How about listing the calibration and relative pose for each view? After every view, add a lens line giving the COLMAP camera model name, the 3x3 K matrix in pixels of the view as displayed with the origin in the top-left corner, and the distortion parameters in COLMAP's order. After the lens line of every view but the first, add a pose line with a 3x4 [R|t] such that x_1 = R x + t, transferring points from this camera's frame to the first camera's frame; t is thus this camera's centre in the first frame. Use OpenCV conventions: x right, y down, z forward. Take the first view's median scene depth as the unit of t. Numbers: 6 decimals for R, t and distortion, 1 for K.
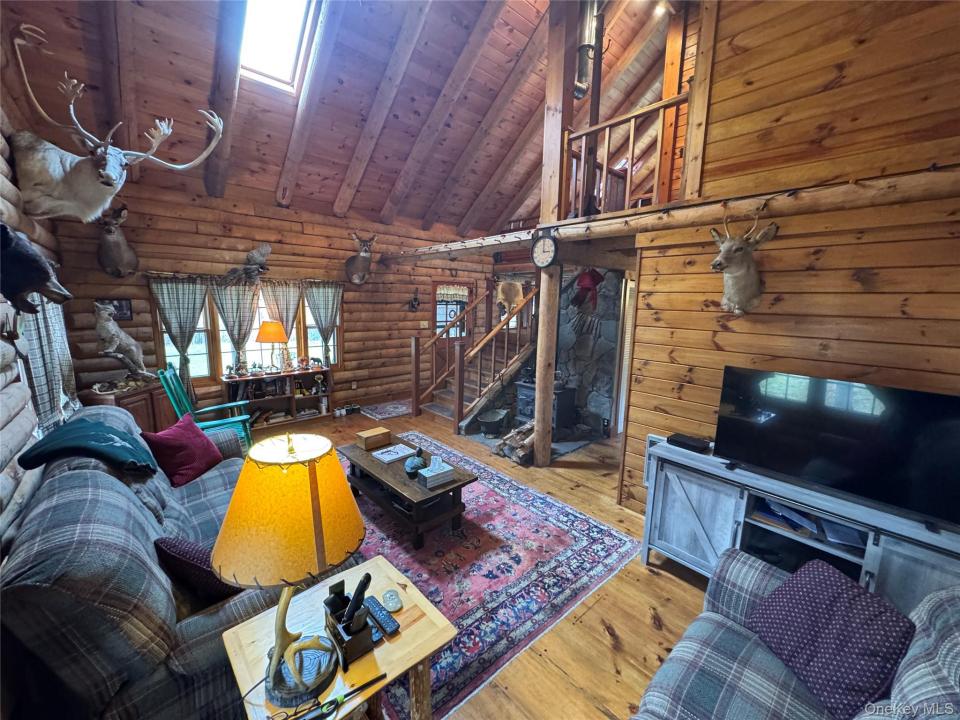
lens RADIAL K [[381.1, 0, 480.0], [0, 381.1, 361.9], [0, 0, 1]] dist [-0.002262, -0.000105]
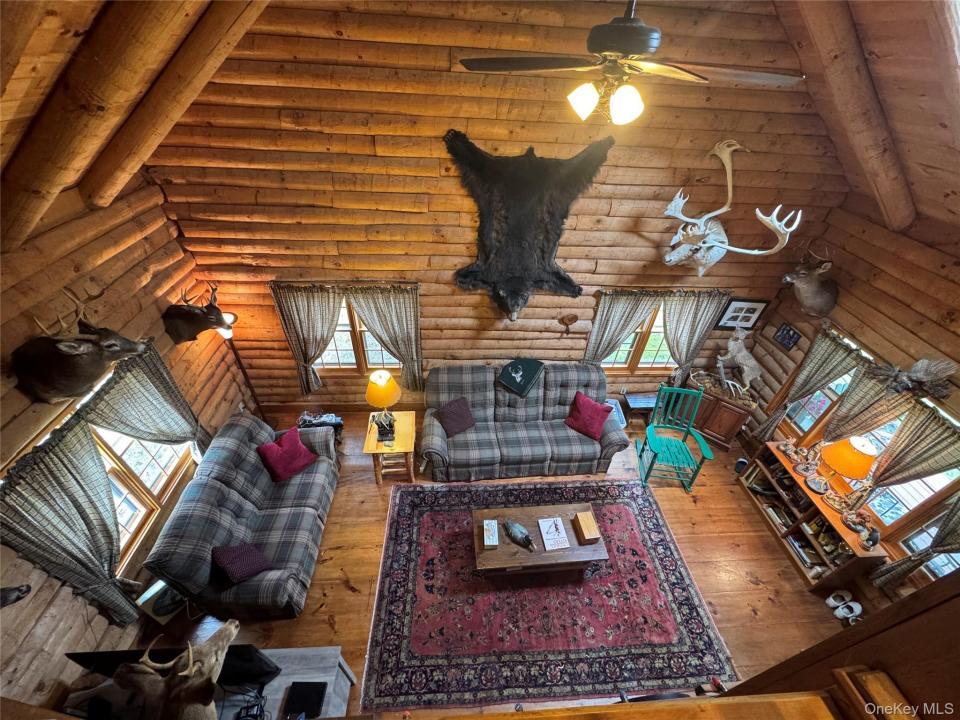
lens RADIAL K [[381.1, 0, 478.3], [0, 381.1, 358.5], [0, 0, 1]] dist [-0.002262, -0.000105]
pose [[-0.619788, 0.459395, -0.636254, 0.404561], [-0.184840, 0.702487, 0.687274, -0.887479], [0.762691, 0.543569, -0.350479, 0.973078]]
